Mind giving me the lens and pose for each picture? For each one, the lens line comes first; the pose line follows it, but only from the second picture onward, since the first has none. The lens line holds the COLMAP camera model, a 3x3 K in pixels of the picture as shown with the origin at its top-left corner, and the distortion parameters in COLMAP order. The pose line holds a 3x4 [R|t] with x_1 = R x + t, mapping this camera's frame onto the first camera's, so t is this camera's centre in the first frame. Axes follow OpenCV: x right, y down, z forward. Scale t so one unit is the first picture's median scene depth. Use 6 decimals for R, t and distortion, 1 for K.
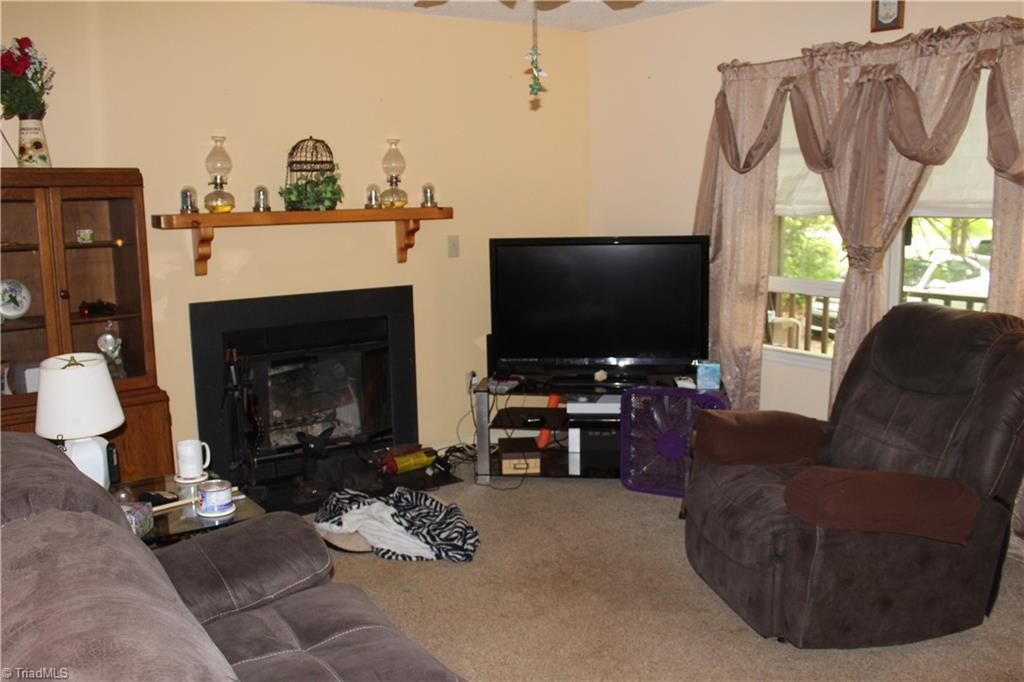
lens RADIAL K [[904.0, 0, 512.0], [0, 904.0, 341.0], [0, 0, 1]] dist [-0.154066, 0.145117]
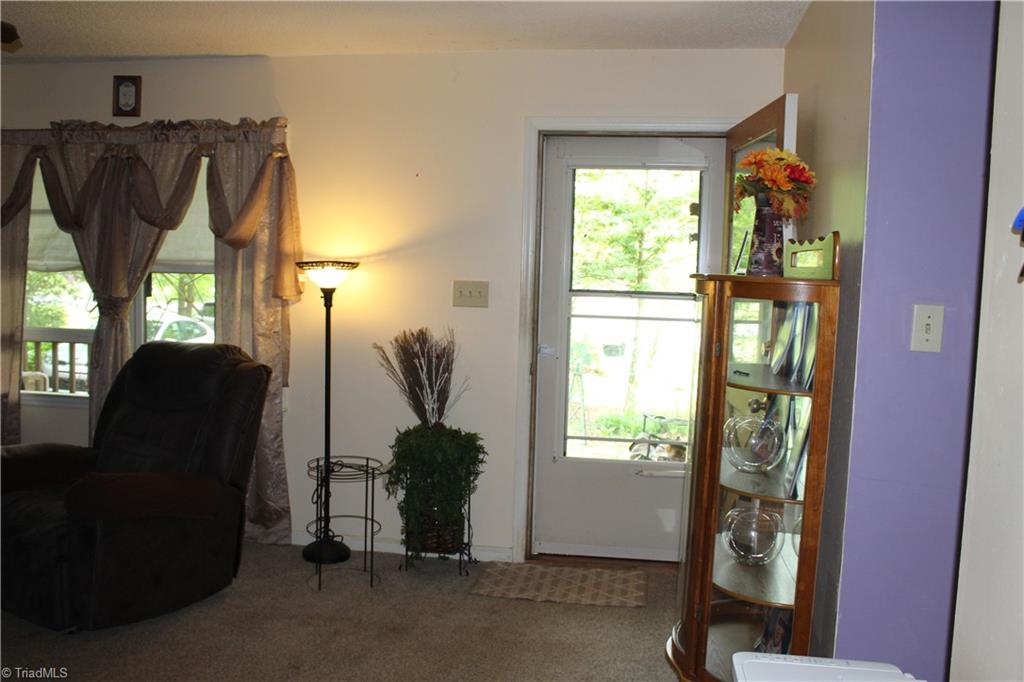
lens RADIAL K [[904.0, 0, 512.0], [0, 904.0, 341.0], [0, 0, 1]] dist [-0.154066, 0.145117]
pose [[0.680643, -0.024512, 0.732205, -0.098305], [0.079229, 0.996041, -0.040305, 0.040718], [-0.728319, 0.085445, 0.679890, -0.174056]]
